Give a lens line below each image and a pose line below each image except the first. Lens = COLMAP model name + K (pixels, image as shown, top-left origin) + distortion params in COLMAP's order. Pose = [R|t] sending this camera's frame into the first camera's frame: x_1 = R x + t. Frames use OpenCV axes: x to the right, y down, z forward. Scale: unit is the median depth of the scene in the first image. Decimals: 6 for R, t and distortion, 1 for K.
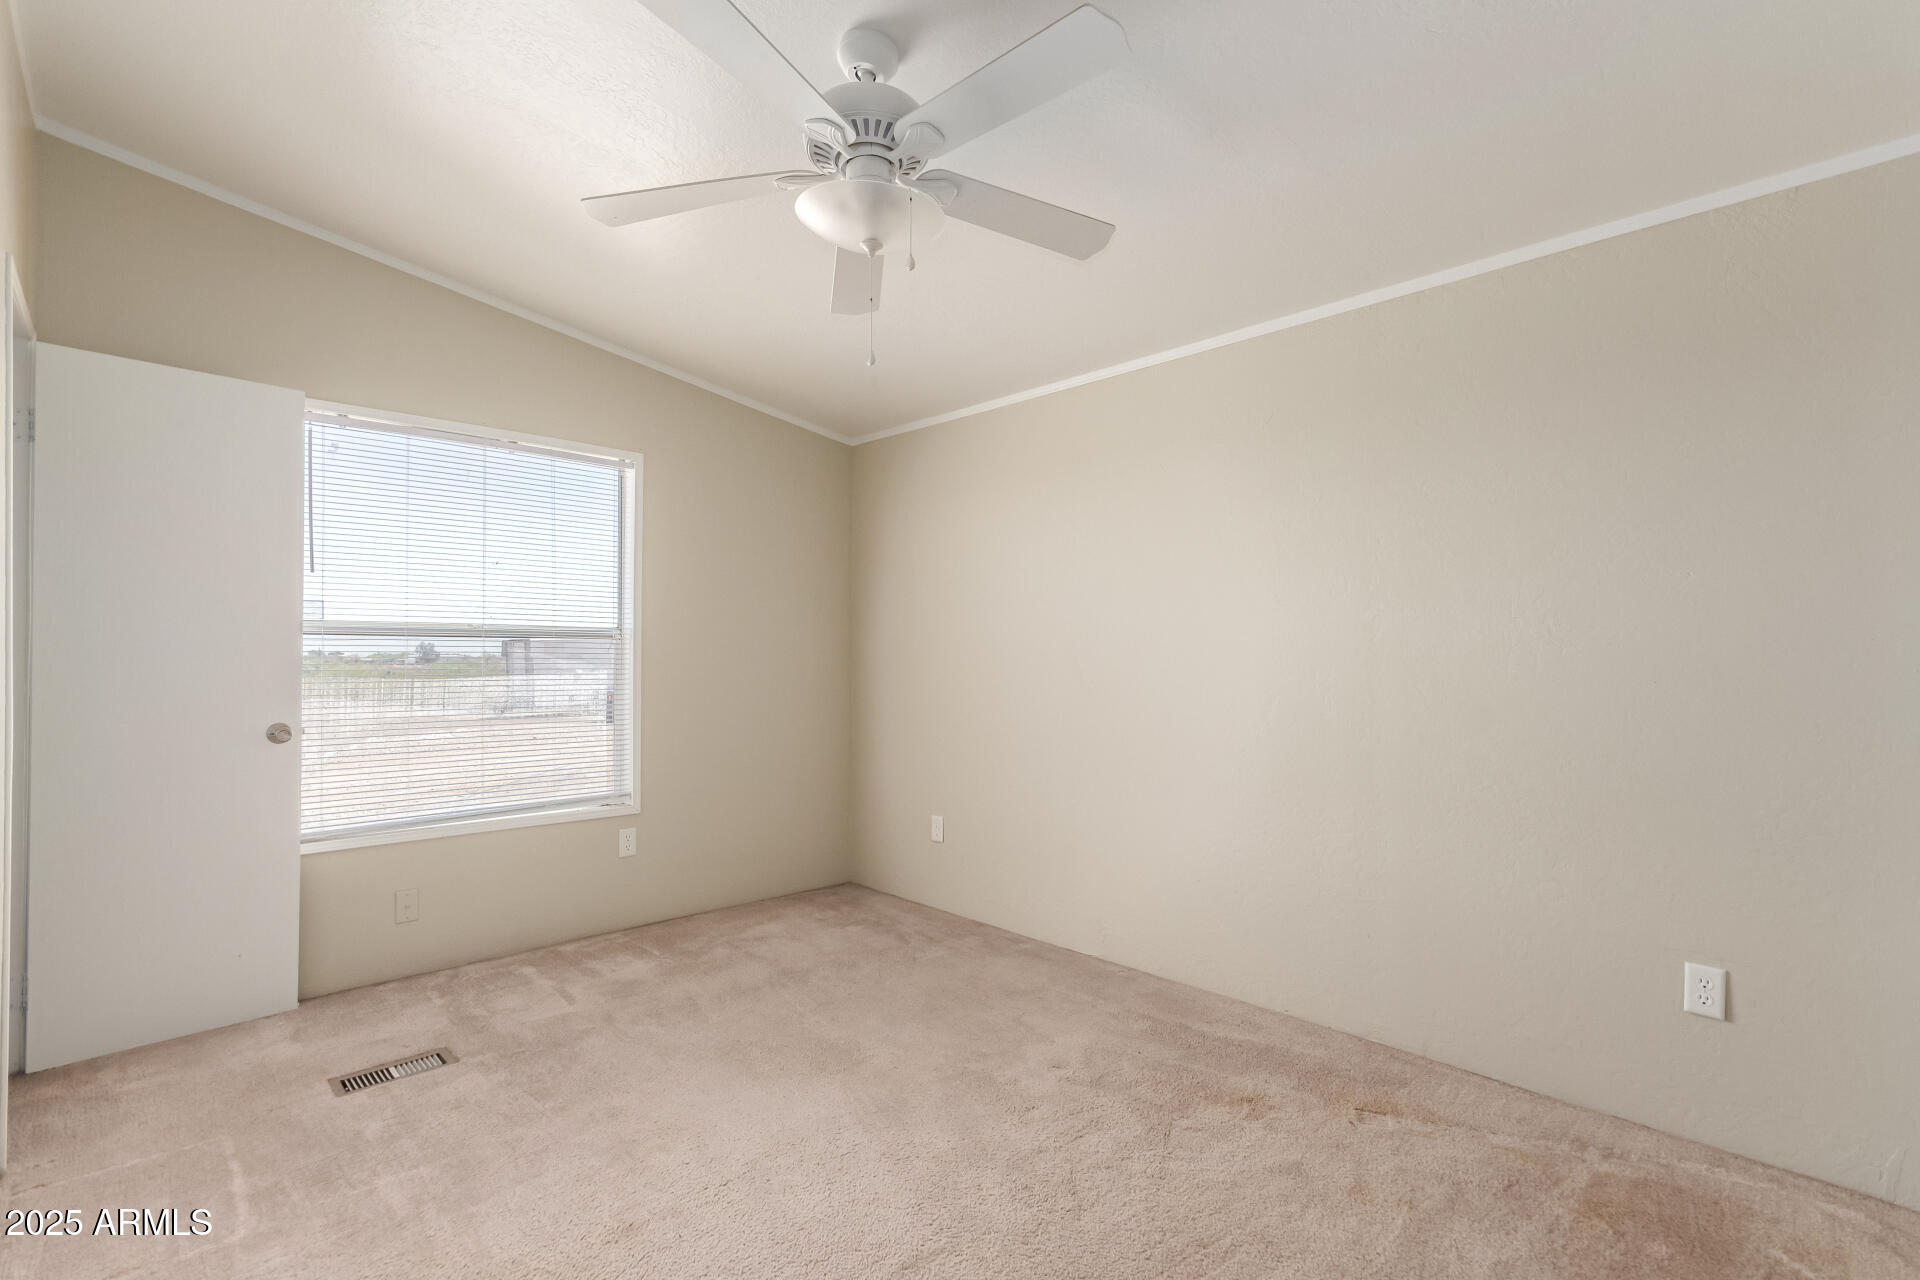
lens RADIAL K [[916.5, 0, 961.5], [0, 916.5, 663.3], [0, 0, 1]] dist [0.001461, 0.000430]
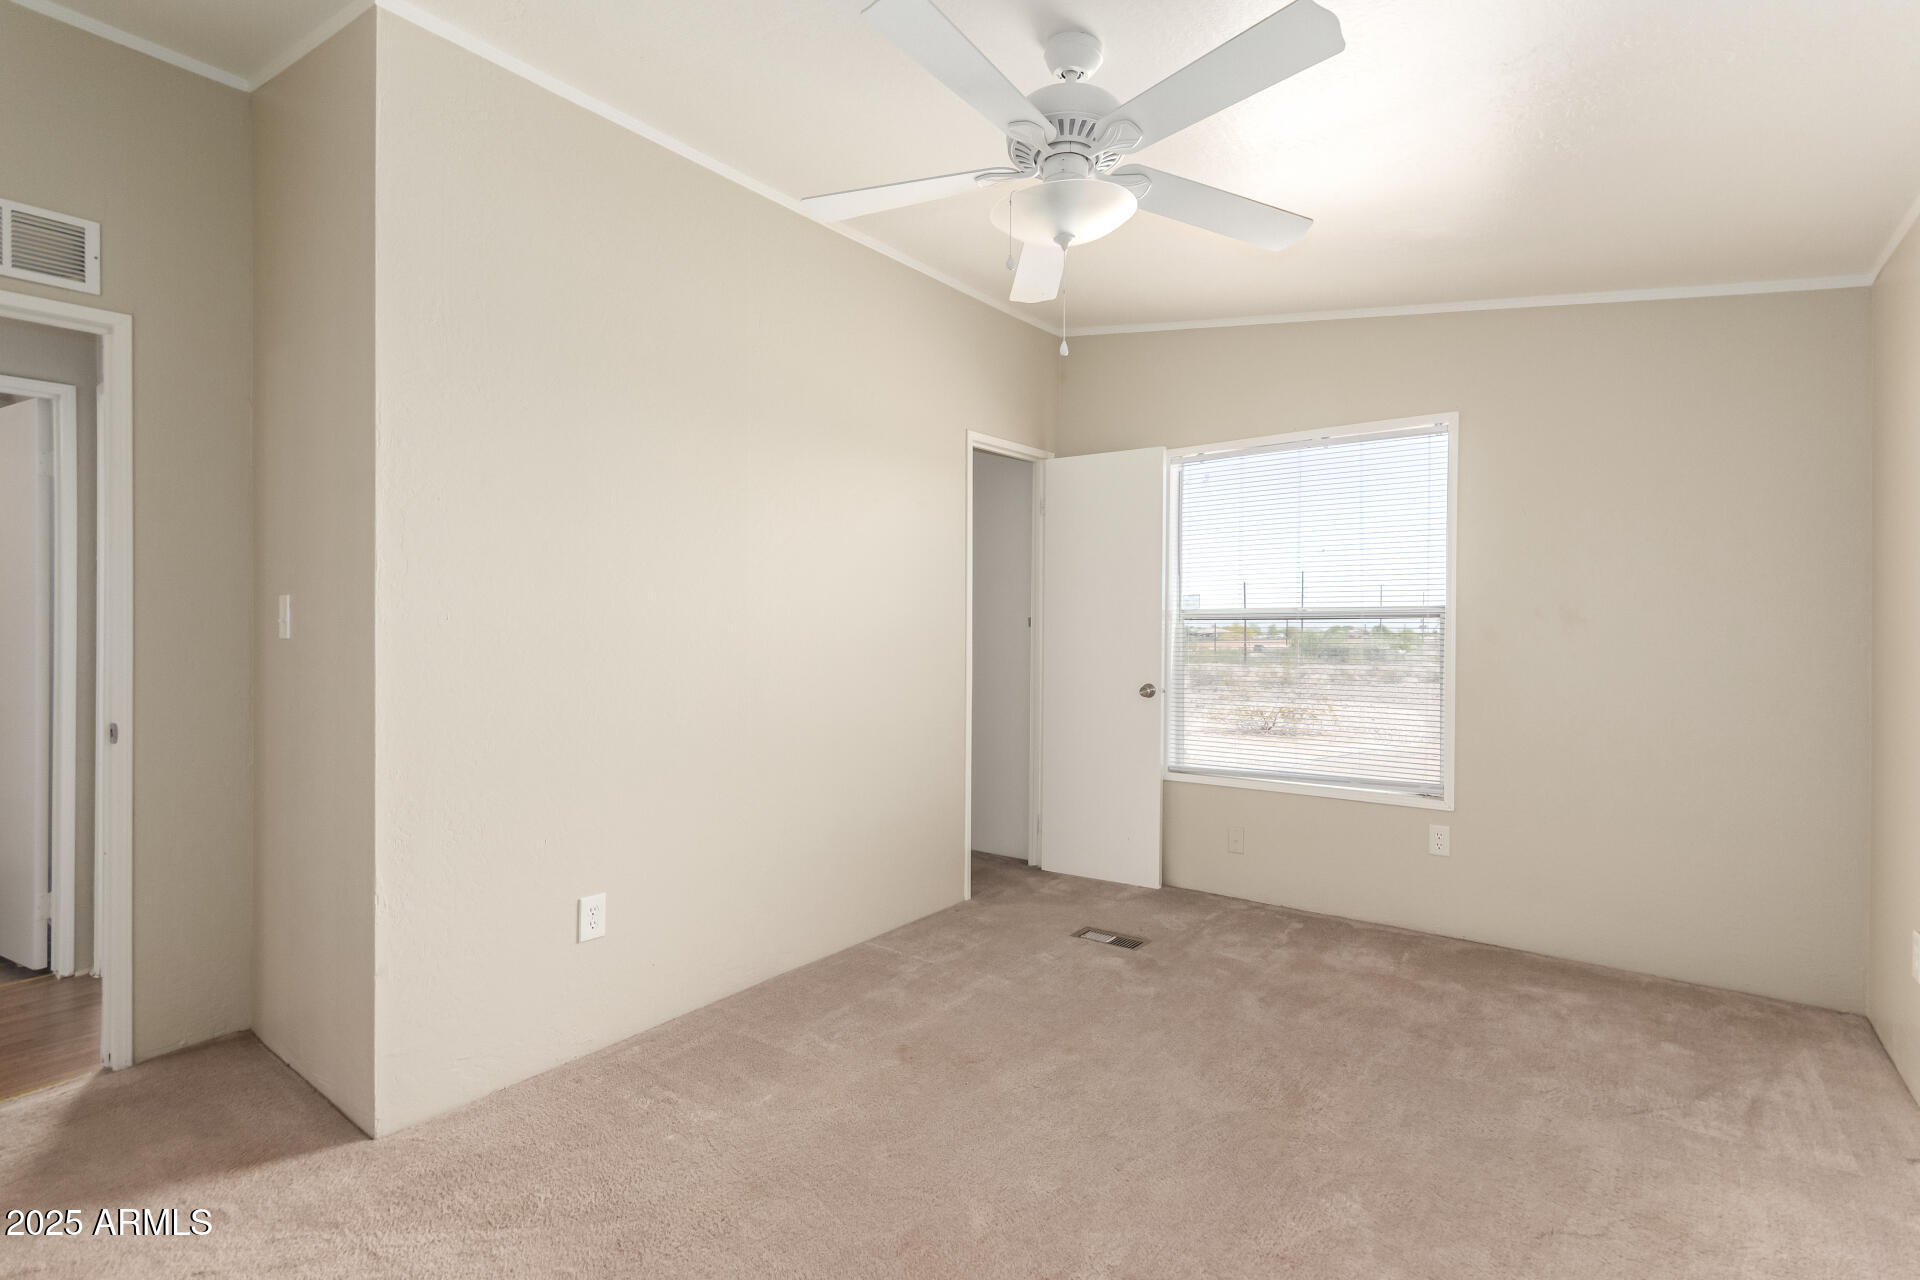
lens RADIAL K [[887.4, 0, 960.0], [0, 887.4, 640.0], [0, 0, 1]] dist [-0.000830, -0.000037]
pose [[0.124589, 0.002380, -0.992206, 0.493769], [-0.008471, 0.999963, 0.001334, -0.001822], [0.992172, 0.008239, 0.124604, 0.445979]]
